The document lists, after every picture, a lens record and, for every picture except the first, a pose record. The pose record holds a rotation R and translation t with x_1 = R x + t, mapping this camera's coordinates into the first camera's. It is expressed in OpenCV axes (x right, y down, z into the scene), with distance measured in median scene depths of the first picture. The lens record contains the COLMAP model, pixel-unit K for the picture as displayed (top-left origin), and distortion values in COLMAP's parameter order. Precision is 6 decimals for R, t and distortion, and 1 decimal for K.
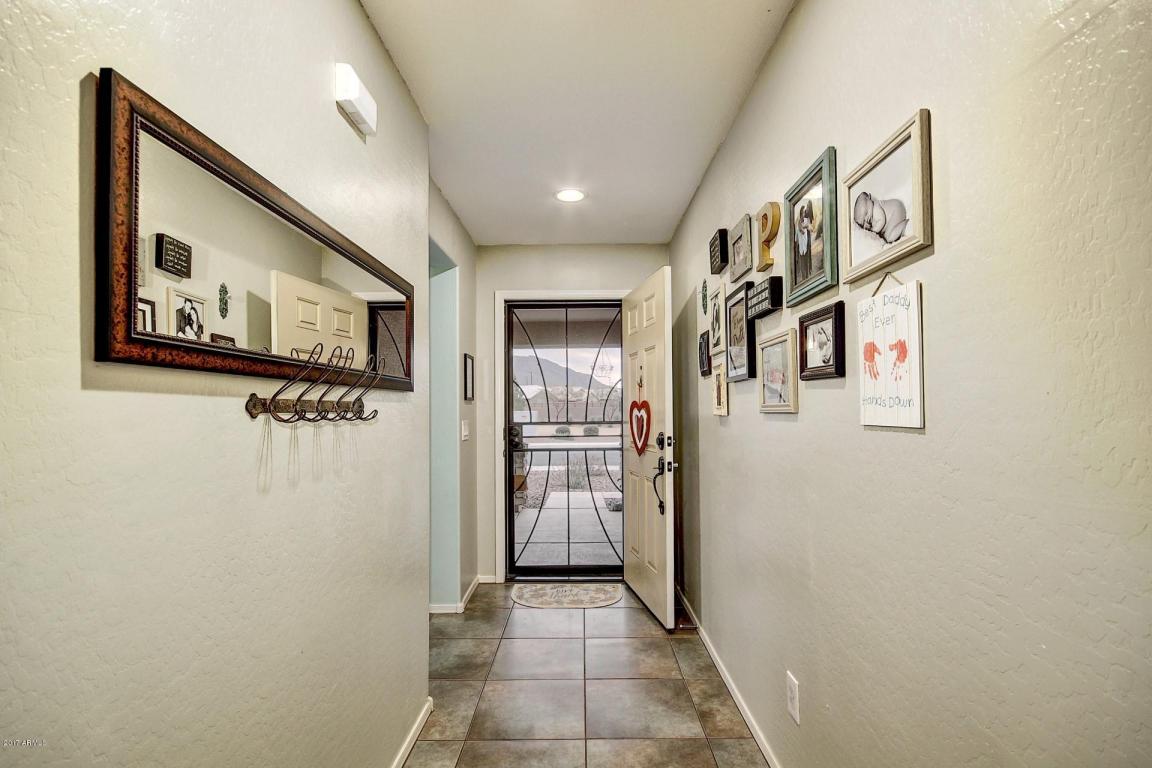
lens RADIAL K [[532.0, 0, 577.2], [0, 532.0, 396.9], [0, 0, 1]] dist [-0.005187, -0.000825]
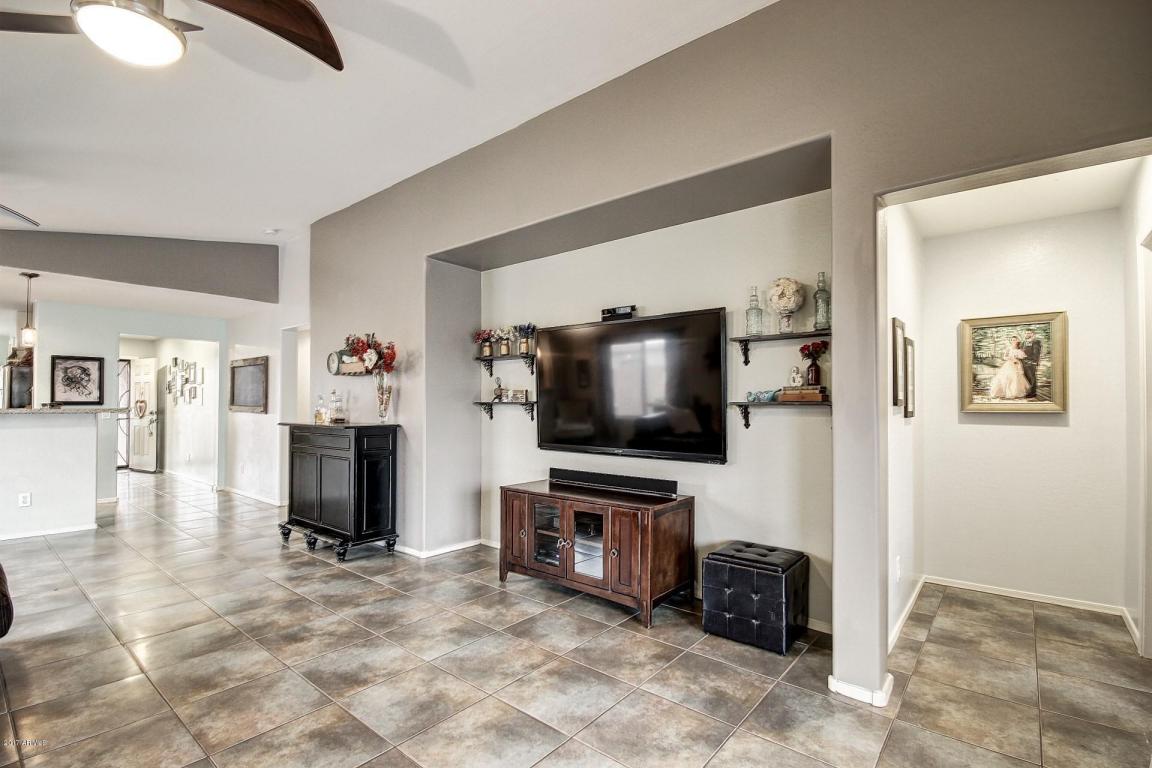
lens RADIAL K [[532.0, 0, 577.2], [0, 532.0, 396.9], [0, 0, 1]] dist [-0.005187, -0.000825]
pose [[0.626586, 0.014761, 0.779213, -0.693562], [-0.023907, 0.999714, 0.000287, -0.071725], [-0.778986, -0.018809, 0.626760, -2.859289]]
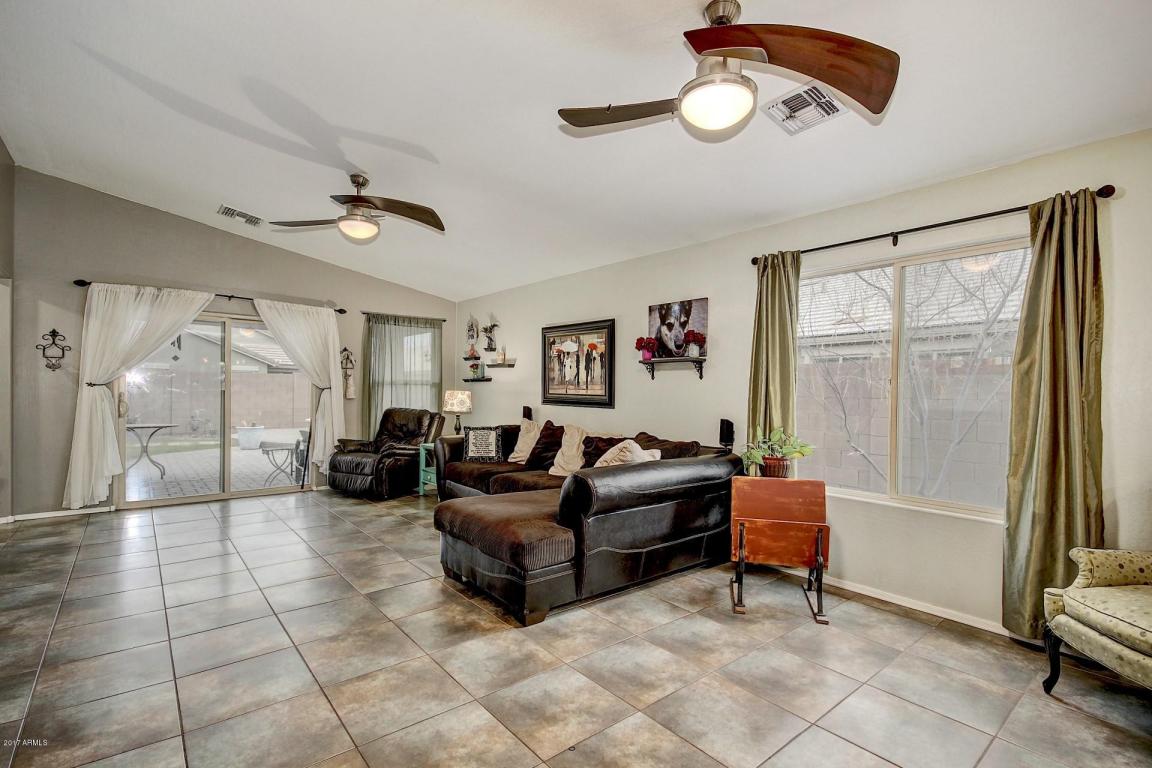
lens RADIAL K [[532.0, 0, 577.2], [0, 532.0, 396.9], [0, 0, 1]] dist [-0.005187, -0.000825]
pose [[-0.757537, 0.005007, -0.652773, -0.113764], [0.007972, 0.999967, -0.001582, -0.013839], [0.652743, -0.006403, -0.757552, -0.786555]]
